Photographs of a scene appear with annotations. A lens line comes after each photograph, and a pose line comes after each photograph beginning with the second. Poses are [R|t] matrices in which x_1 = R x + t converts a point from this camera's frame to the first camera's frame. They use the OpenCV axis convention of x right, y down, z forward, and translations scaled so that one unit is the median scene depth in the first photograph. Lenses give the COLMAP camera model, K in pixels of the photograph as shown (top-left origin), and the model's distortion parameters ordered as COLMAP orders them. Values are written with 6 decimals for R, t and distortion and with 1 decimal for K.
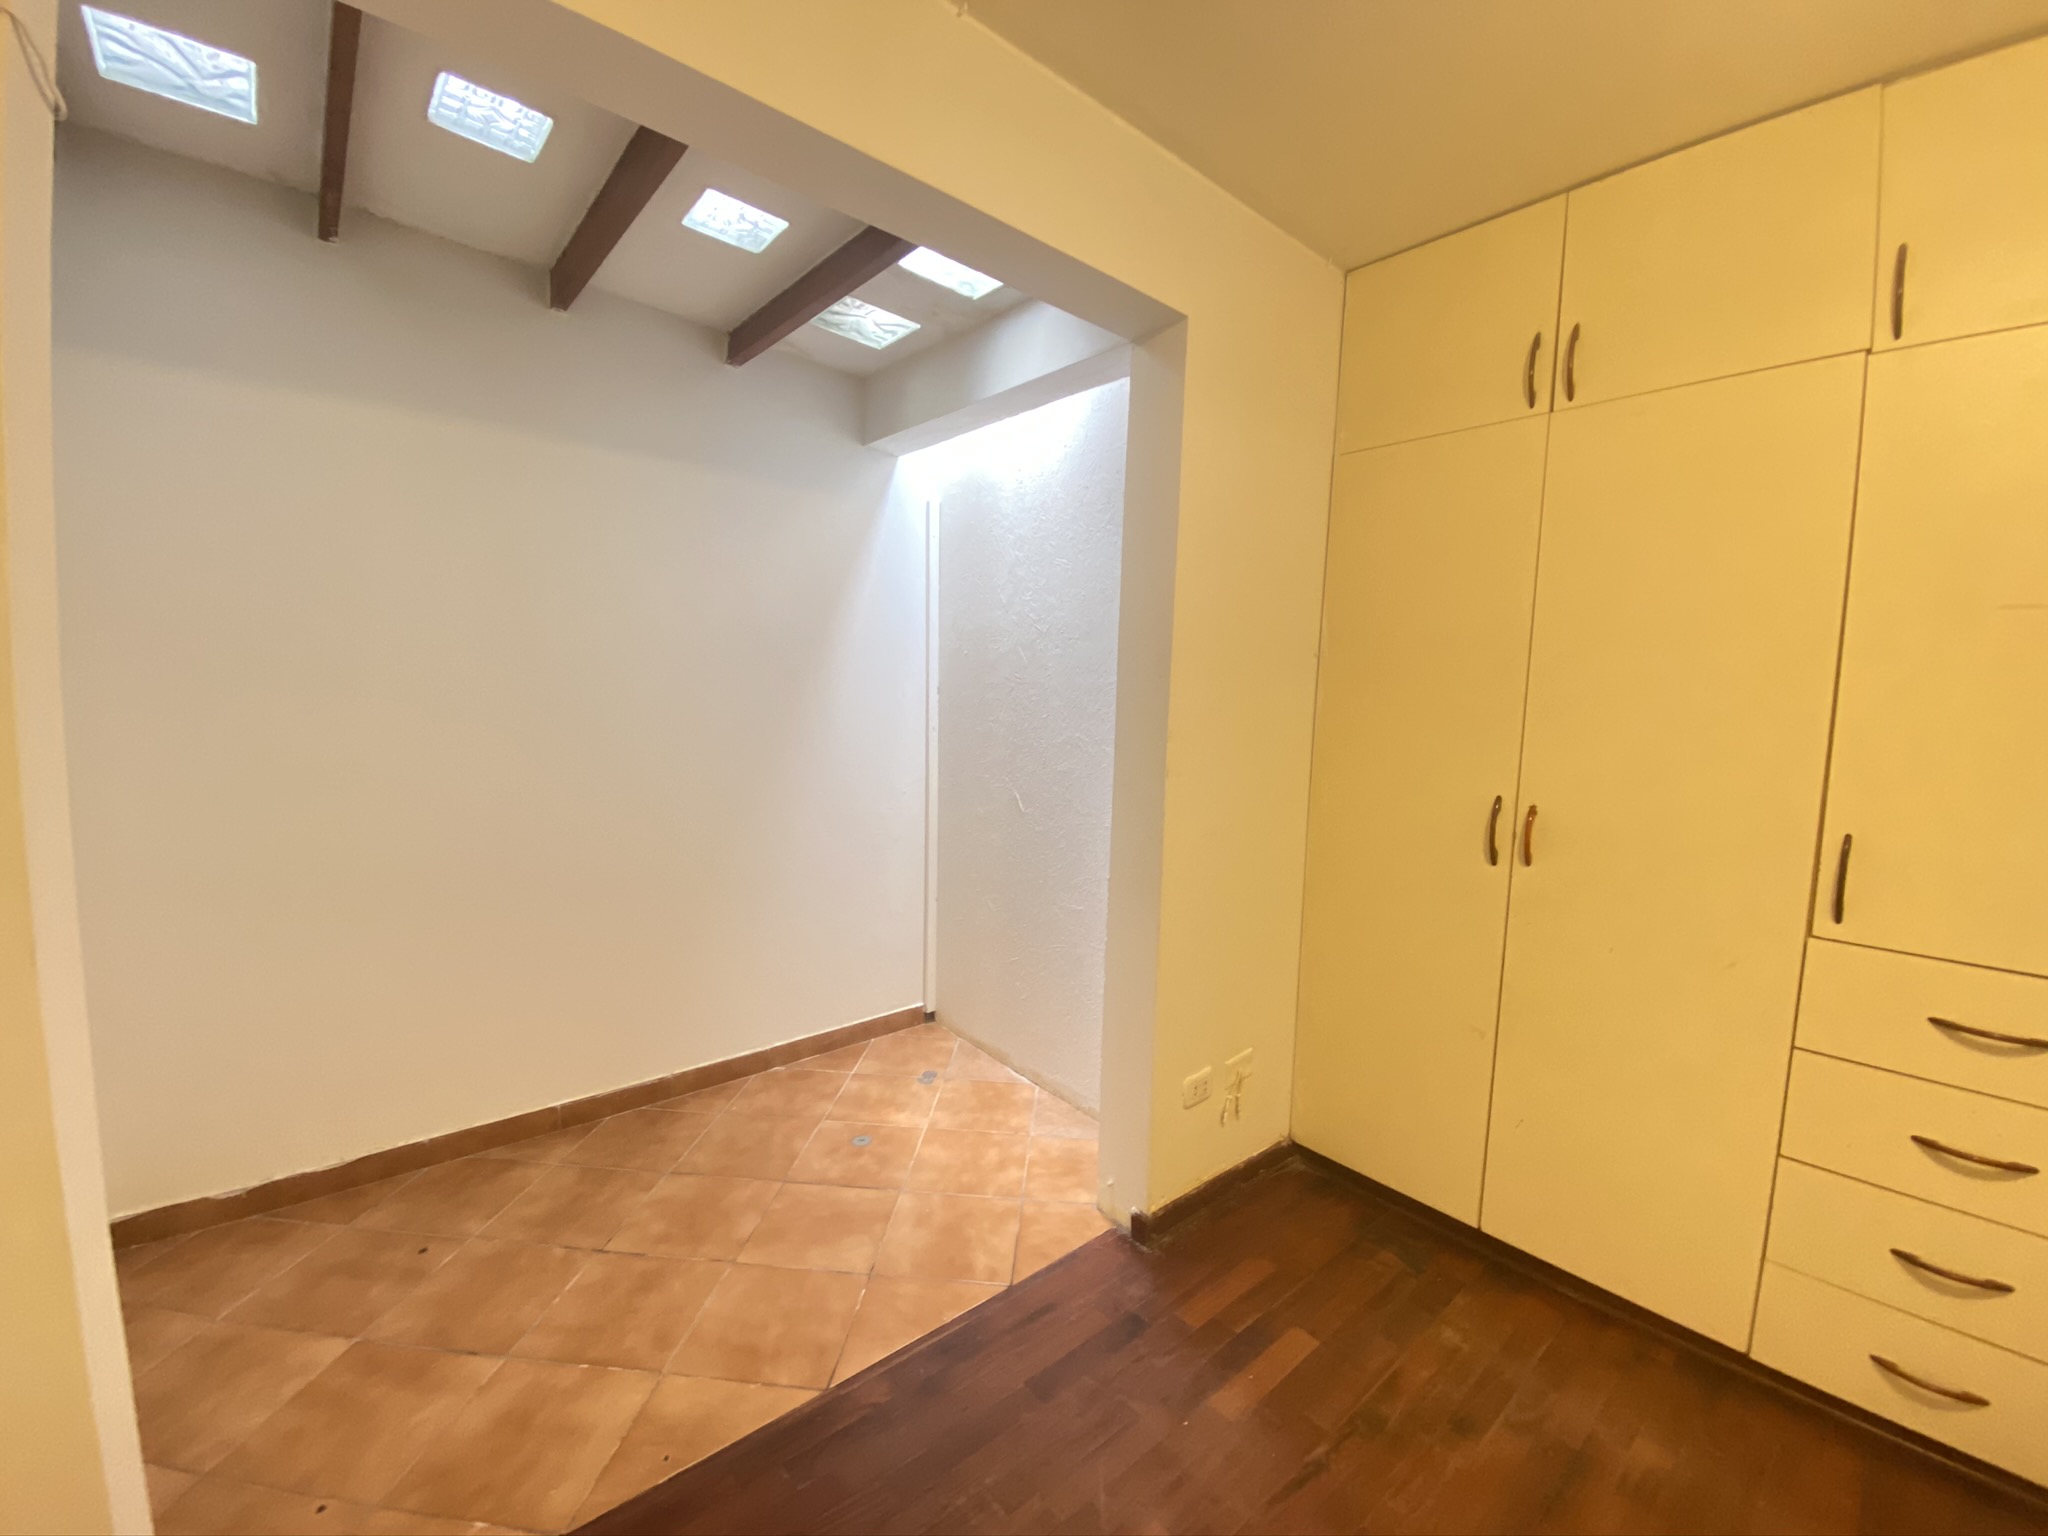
lens RADIAL K [[818.0, 0, 999.7], [0, 818.0, 759.7], [0, 0, 1]] dist [-0.013862, -0.005588]
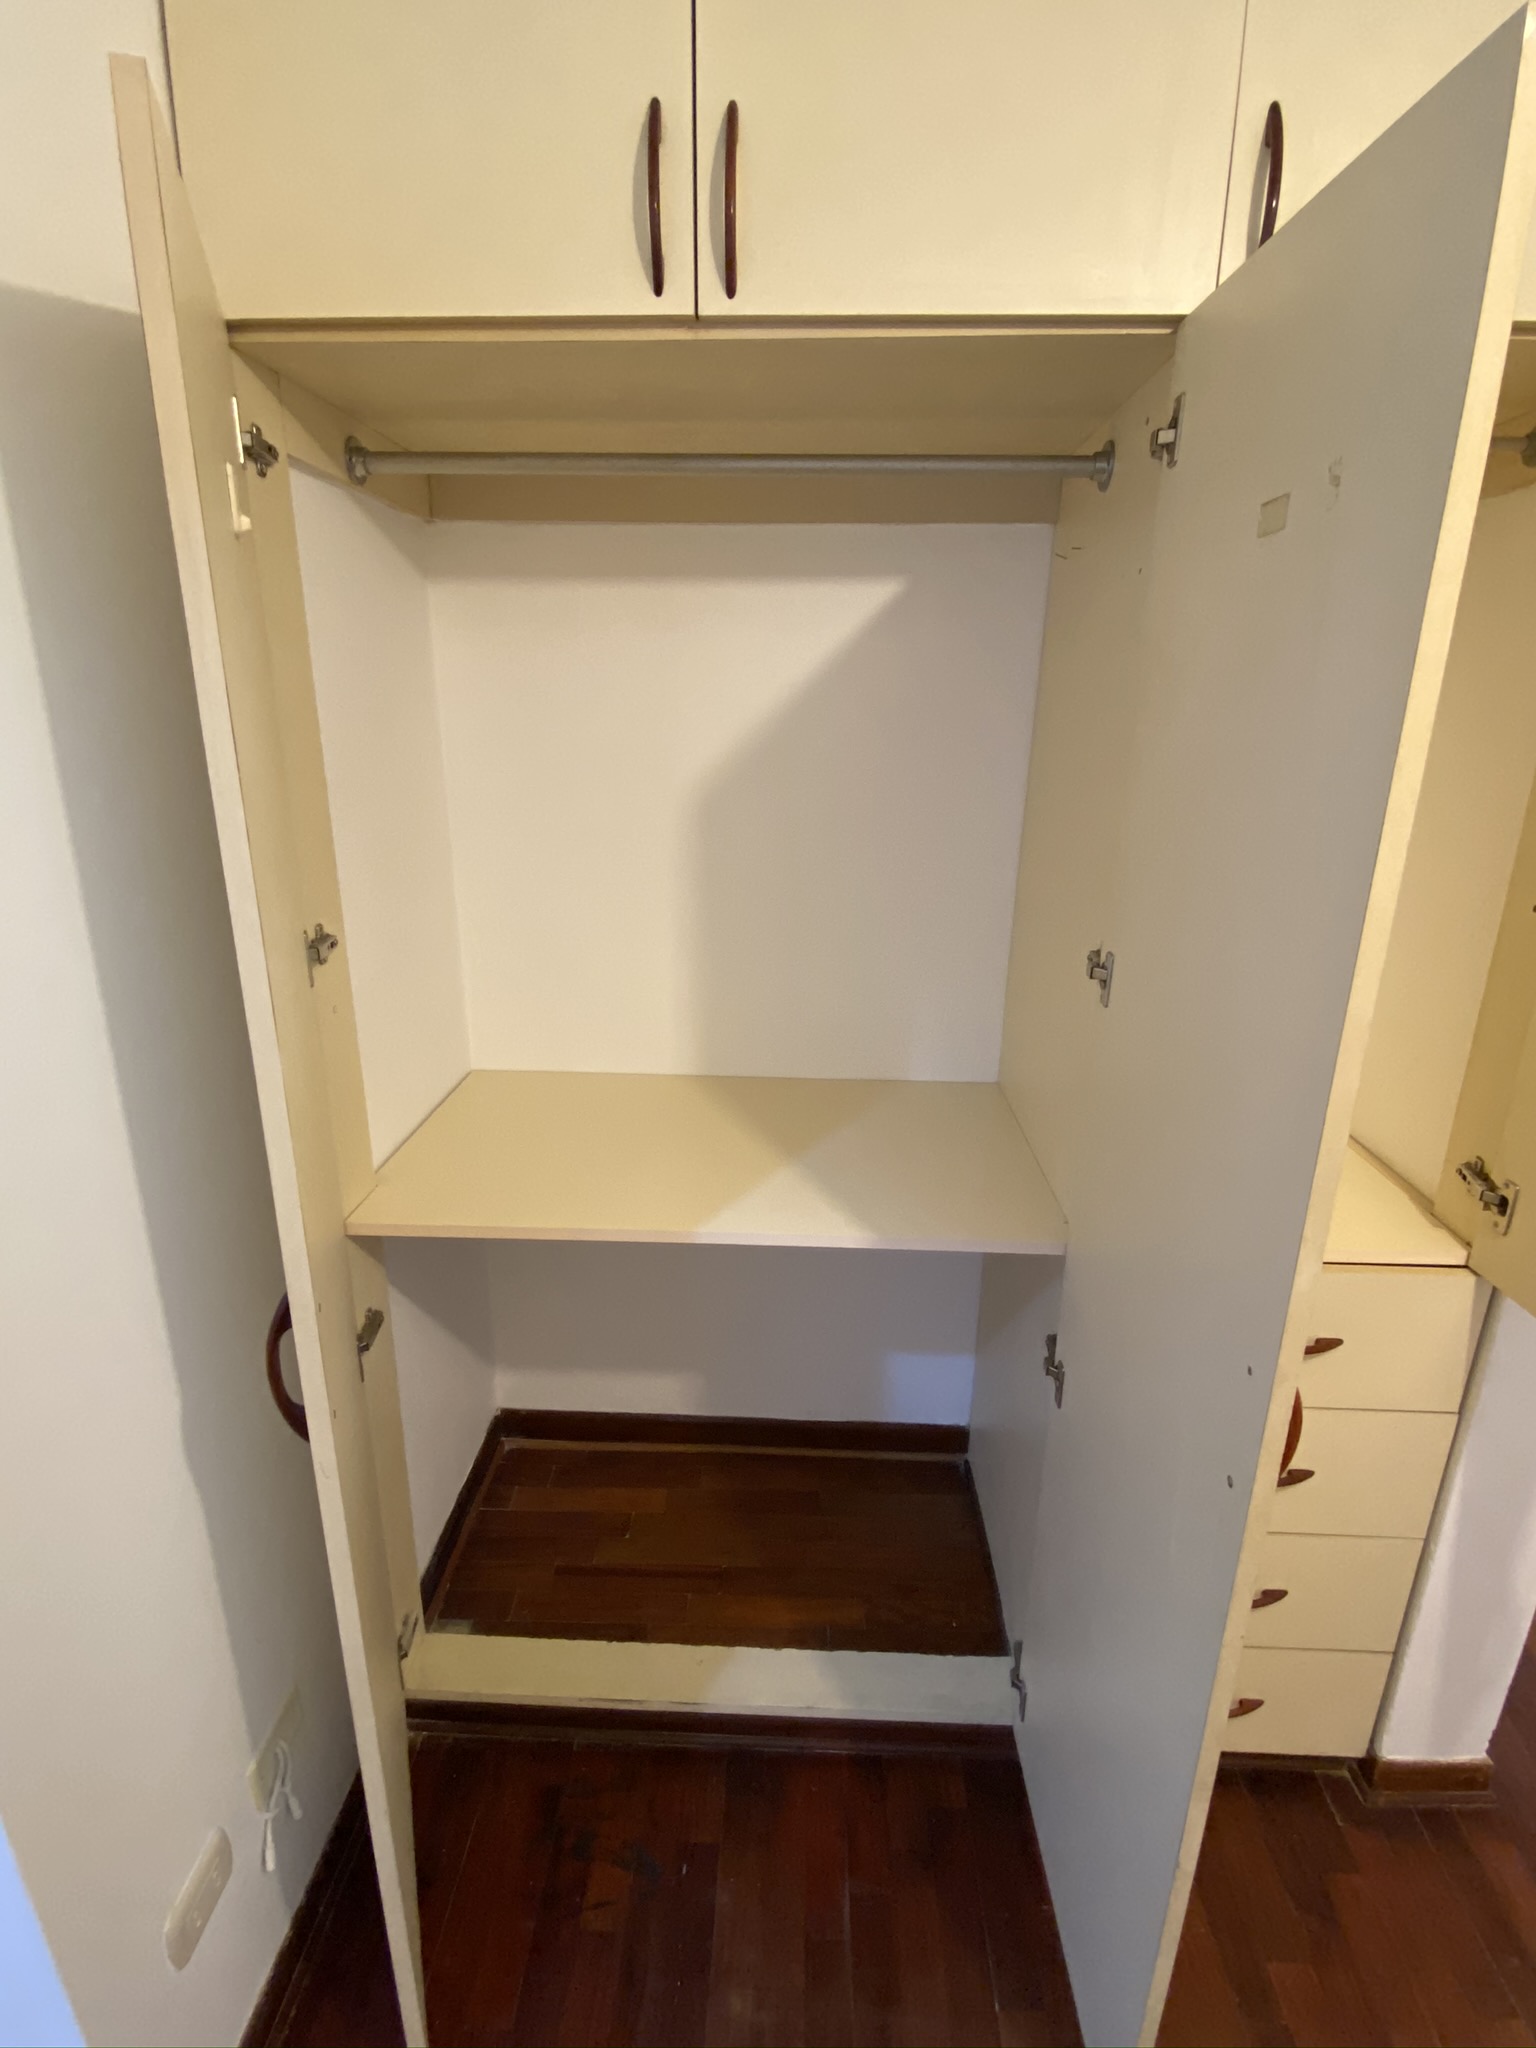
lens RADIAL K [[954.0, 0, 790.7], [0, 954.0, 1018.0], [0, 0, 1]] dist [0.005527, -0.004738]
pose [[0.656287, -0.230135, 0.718558, 0.223268], [0.066071, 0.966219, 0.249109, -0.170143], [-0.751613, -0.116010, 0.649322, 0.544981]]
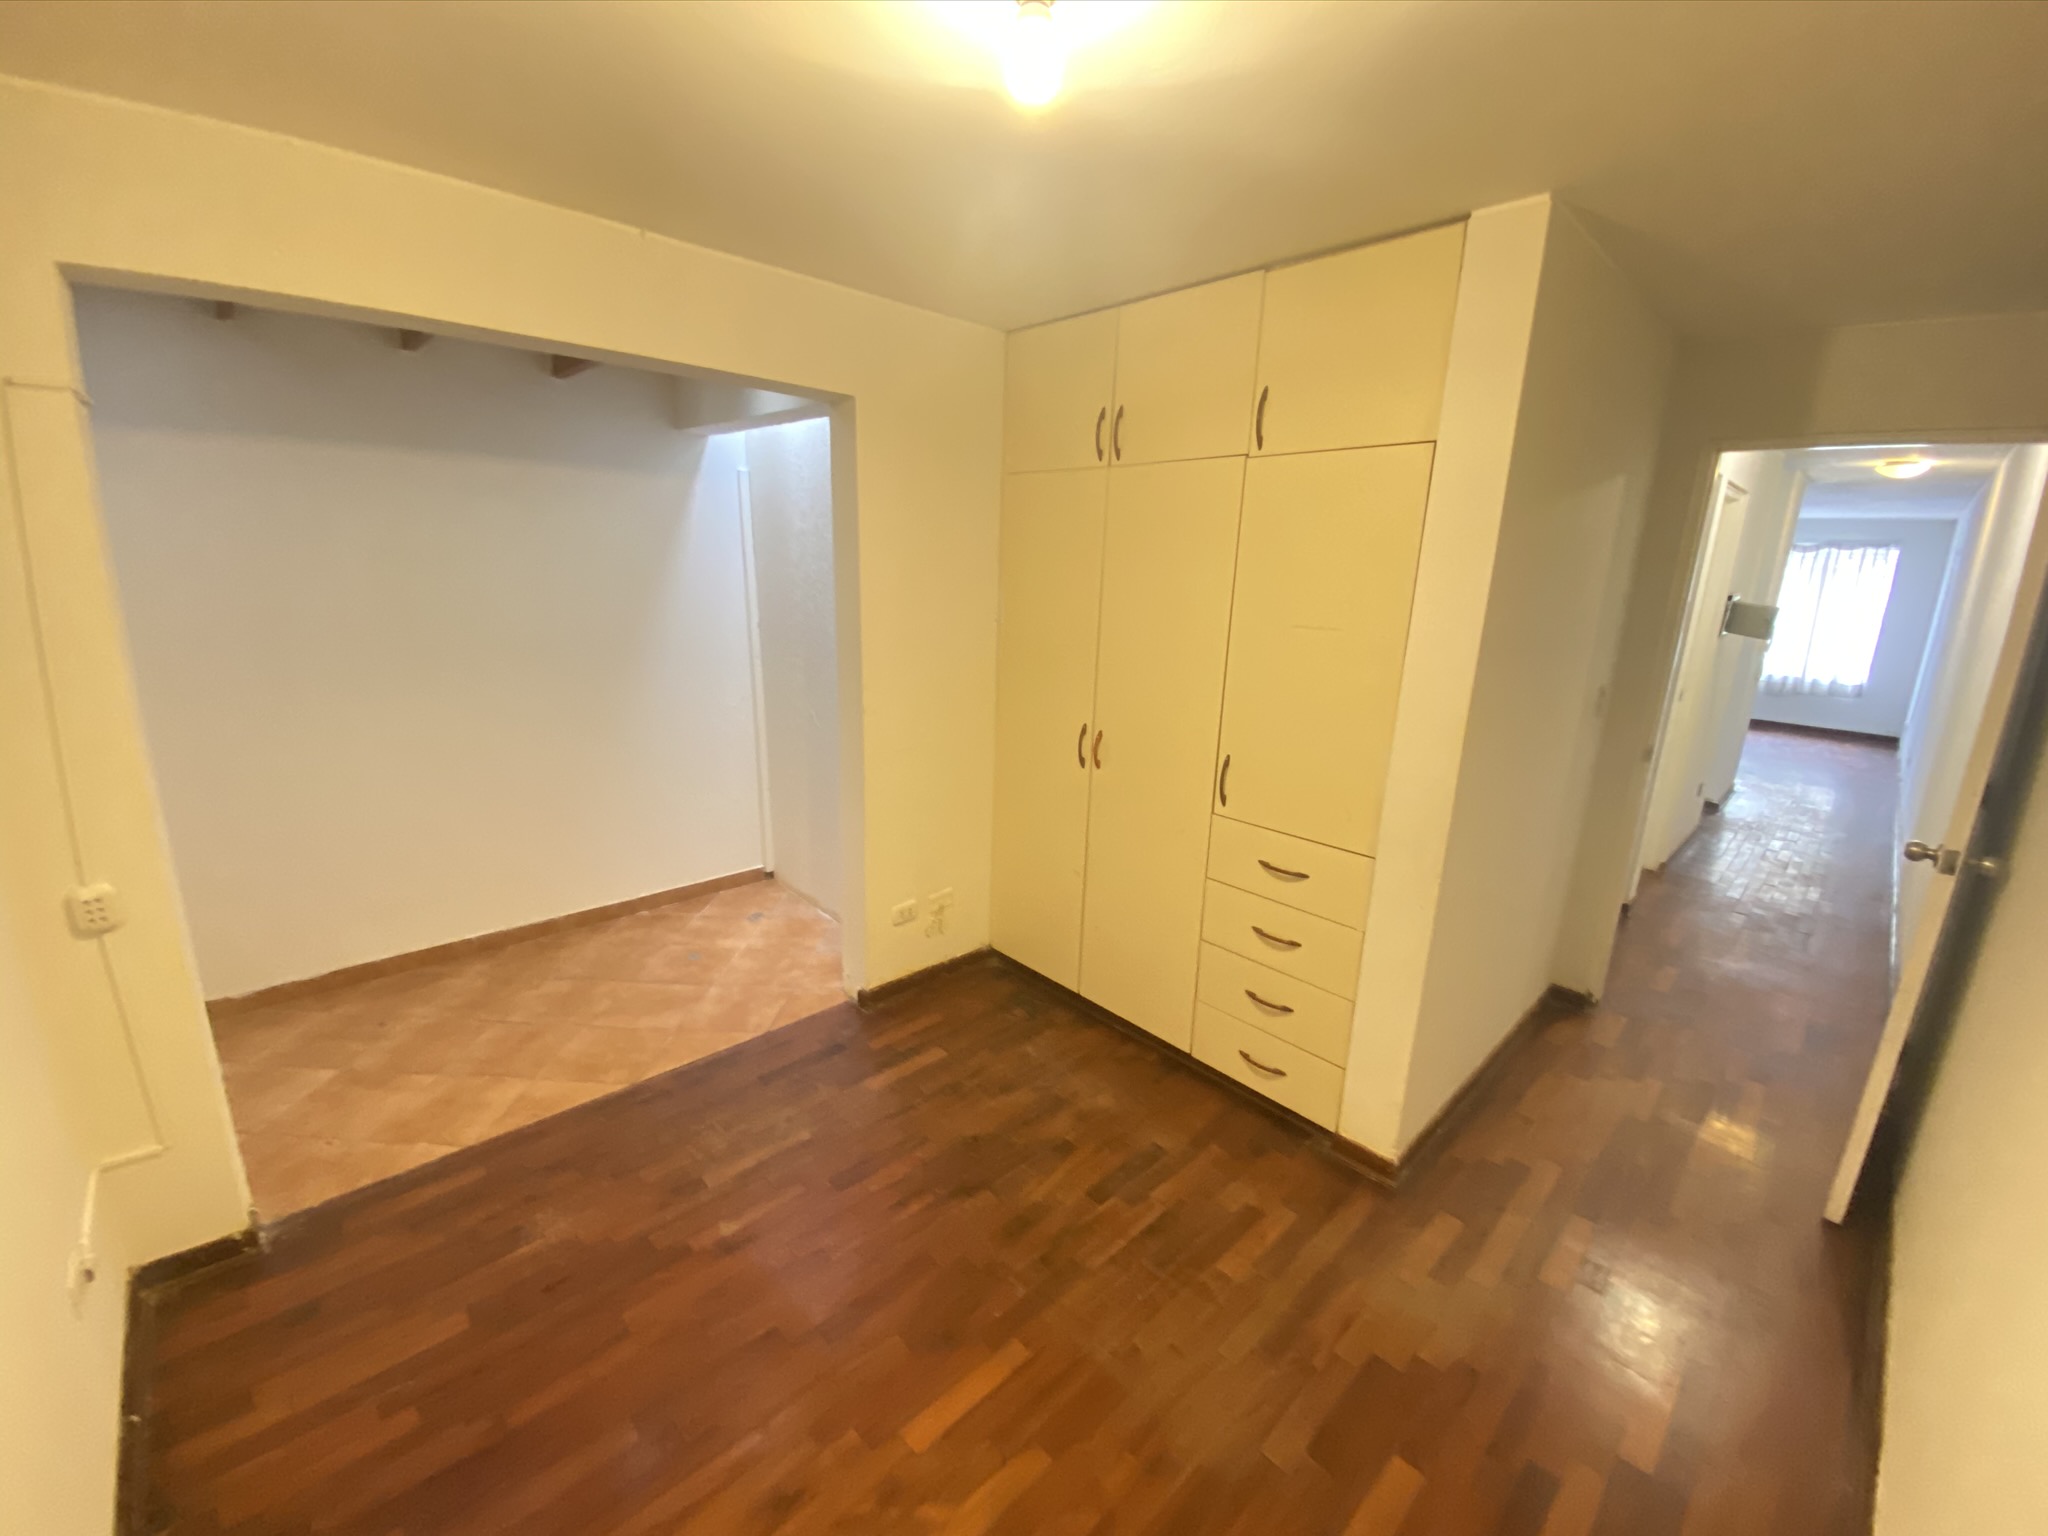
lens RADIAL K [[818.0, 0, 1023.1], [0, 818.0, 766.6], [0, 0, 1]] dist [-0.013862, -0.005588]
pose [[0.997335, -0.013923, 0.071621, 0.395200], [0.001877, 0.986196, 0.165569, -0.130041], [-0.072937, -0.164994, 0.983594, -0.516570]]
